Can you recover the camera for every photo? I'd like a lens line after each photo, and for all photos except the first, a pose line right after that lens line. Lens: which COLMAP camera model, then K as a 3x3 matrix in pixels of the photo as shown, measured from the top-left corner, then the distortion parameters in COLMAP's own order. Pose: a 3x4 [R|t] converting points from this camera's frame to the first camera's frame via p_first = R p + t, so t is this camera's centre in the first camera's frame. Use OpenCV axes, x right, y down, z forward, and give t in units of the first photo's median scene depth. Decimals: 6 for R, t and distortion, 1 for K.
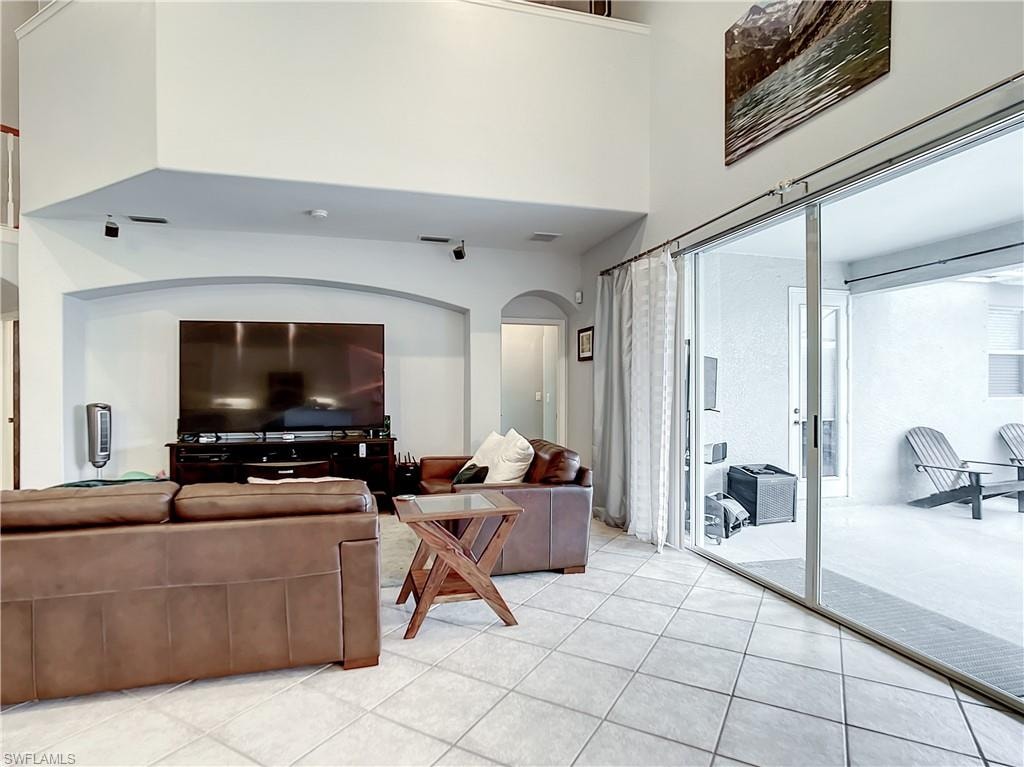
lens RADIAL K [[557.1, 0, 509.6], [0, 557.1, 382.0], [0, 0, 1]] dist [-0.003072, 0.005068]
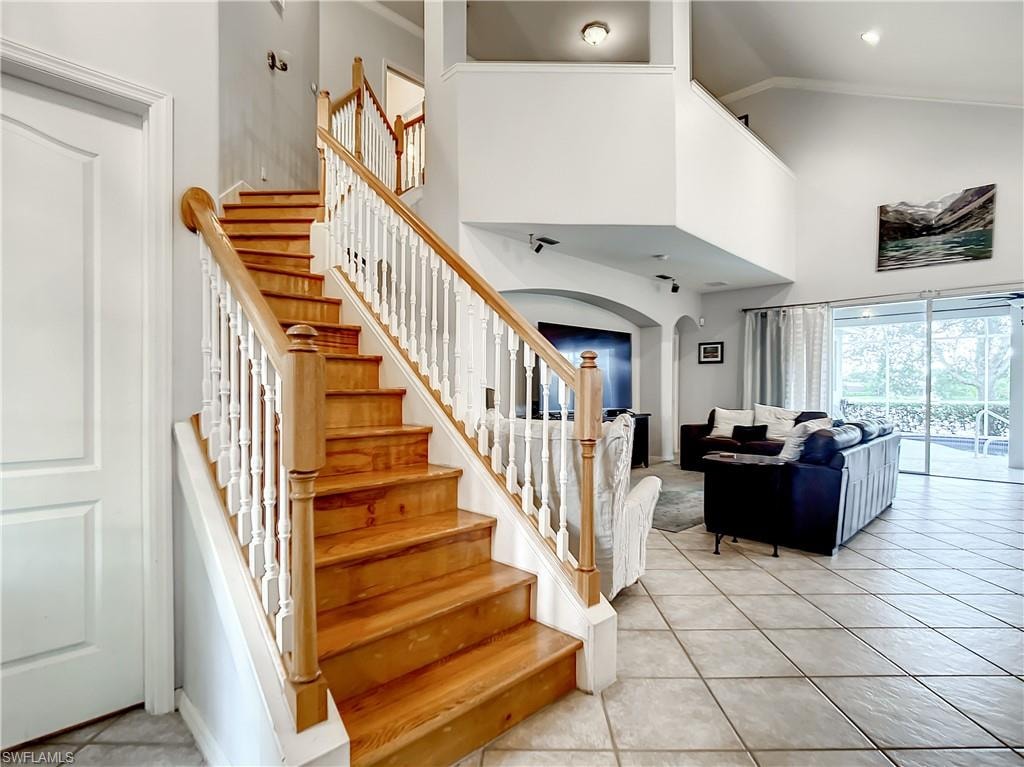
lens RADIAL K [[557.1, 0, 493.0], [0, 557.1, 385.7], [0, 0, 1]] dist [-0.003072, 0.005068]
pose [[0.859922, 0.010719, 0.510313, -1.603974], [-0.014046, 0.999898, 0.002666, 0.037612], [-0.510232, -0.009461, 0.859985, -0.030413]]
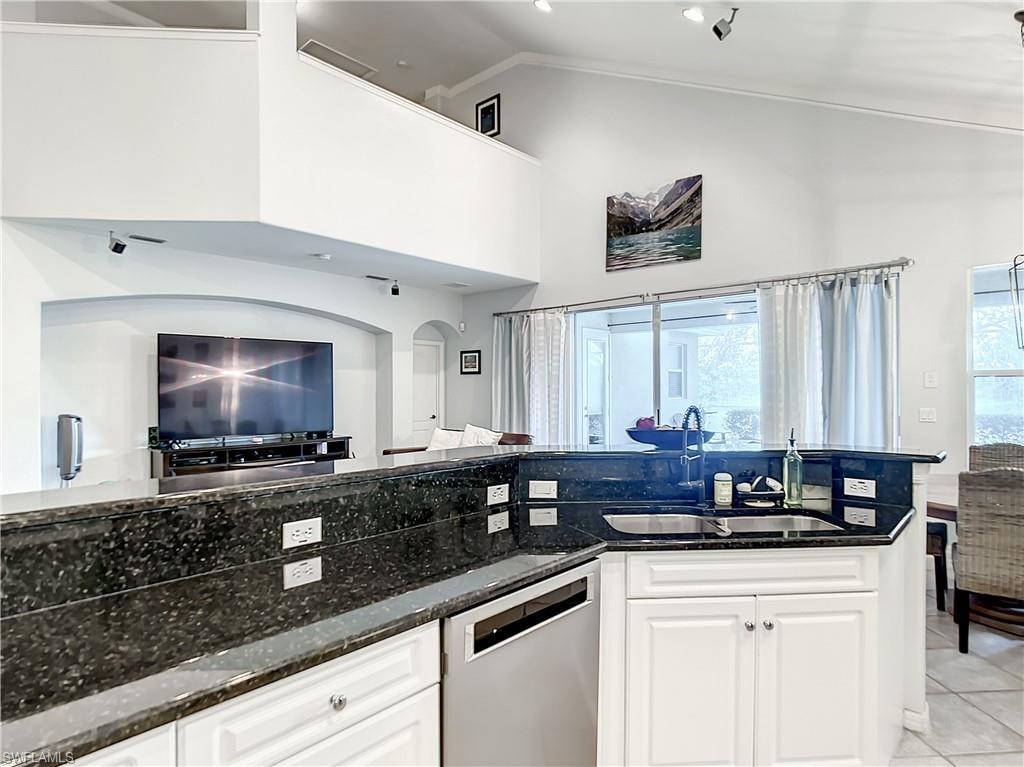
lens RADIAL K [[579.6, 0, 514.0], [0, 579.6, 388.0], [0, 0, 1]] dist [-0.027381, 0.000705]
pose [[0.833481, -0.000430, 0.552548, -0.765940], [-0.006240, 0.999929, 0.010192, -0.027949], [-0.552513, -0.011943, 0.833419, -0.334680]]
